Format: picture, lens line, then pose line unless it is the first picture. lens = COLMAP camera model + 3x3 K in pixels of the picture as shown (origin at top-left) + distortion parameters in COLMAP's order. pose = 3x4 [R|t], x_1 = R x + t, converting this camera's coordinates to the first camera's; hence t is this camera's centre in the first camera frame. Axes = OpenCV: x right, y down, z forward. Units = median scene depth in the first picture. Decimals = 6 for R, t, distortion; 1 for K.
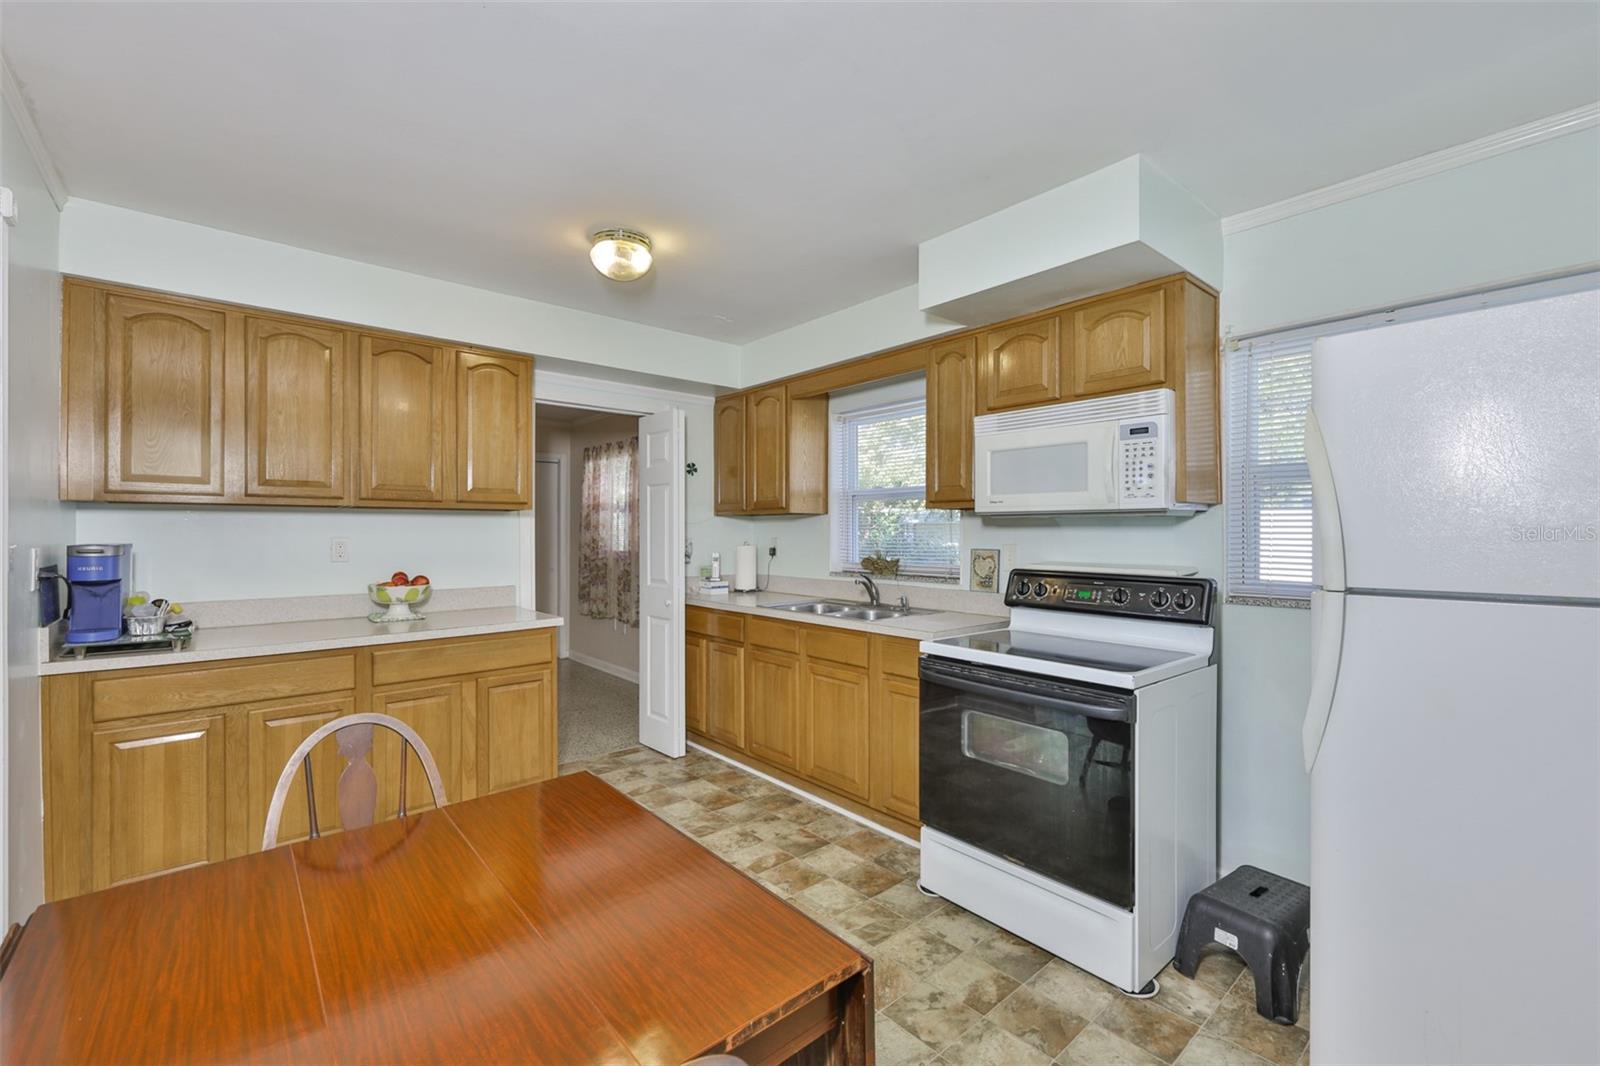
lens RADIAL K [[685.8, 0, 817.0], [0, 685.8, 530.7], [0, 0, 1]] dist [-0.006903, 0.001253]
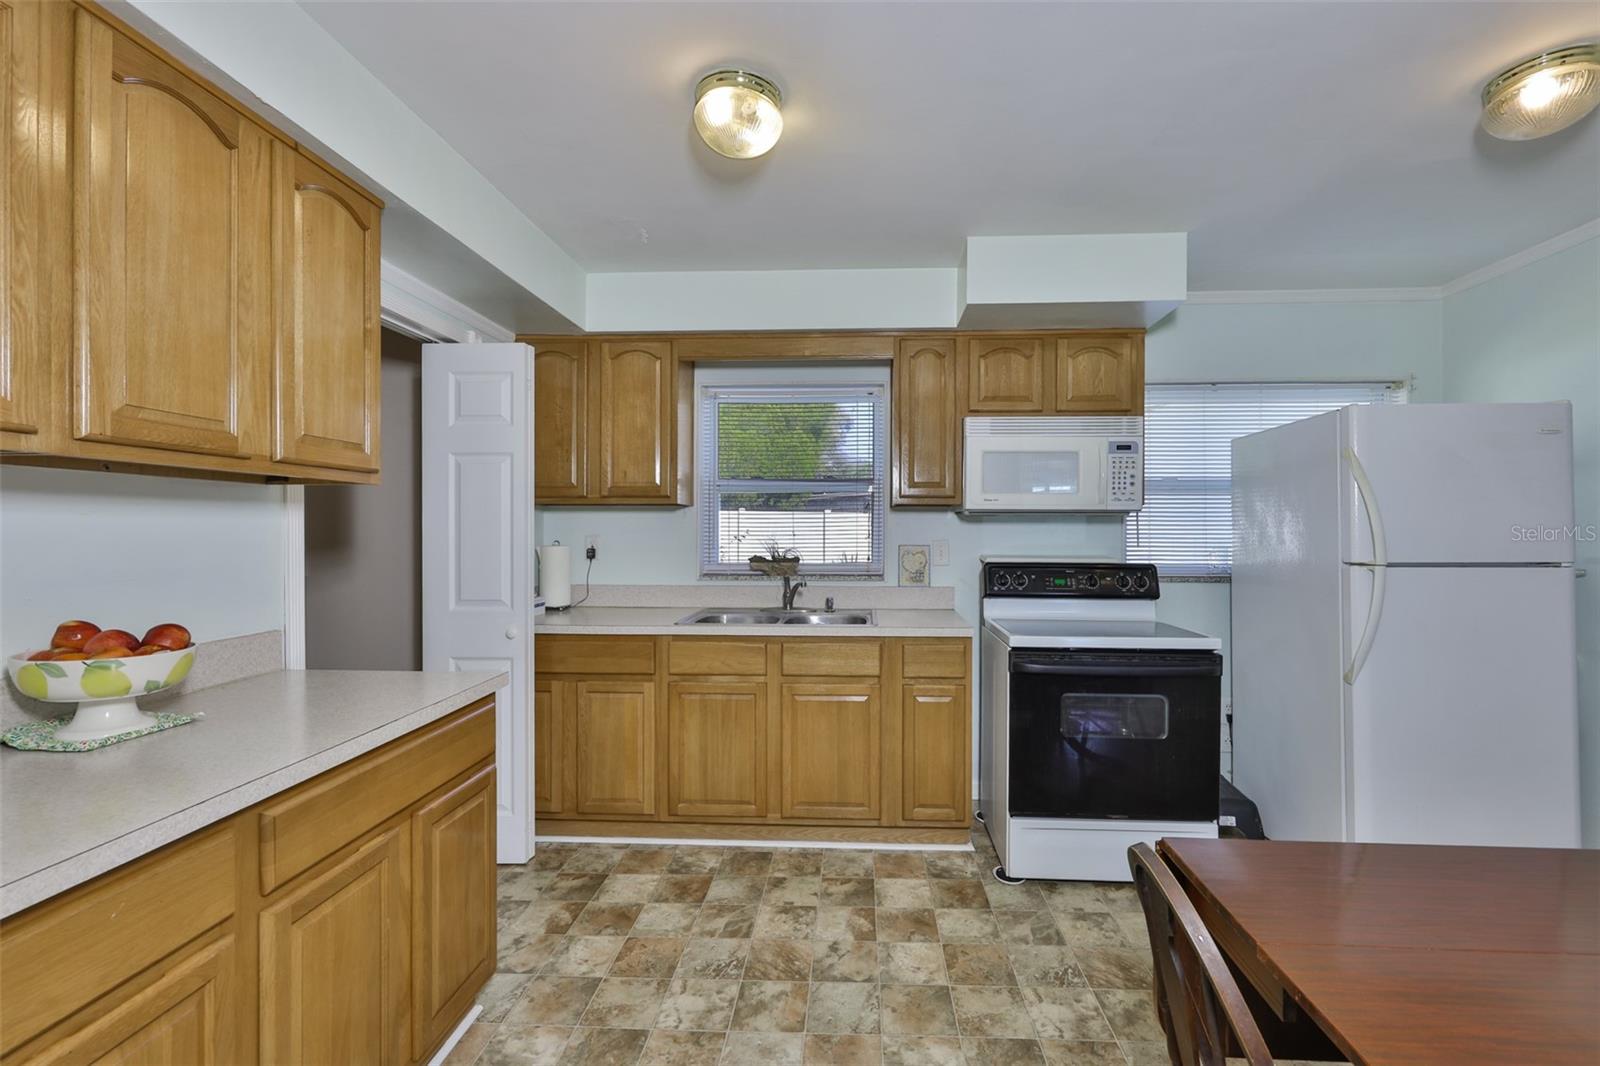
lens RADIAL K [[685.8, 0, 852.6], [0, 685.8, 534.3], [0, 0, 1]] dist [-0.006903, 0.001253]
pose [[0.681768, -0.003863, 0.731558, -0.631385], [-0.003826, 0.999954, 0.008845, 0.002772], [-0.731558, -0.008829, 0.681722, 0.411137]]
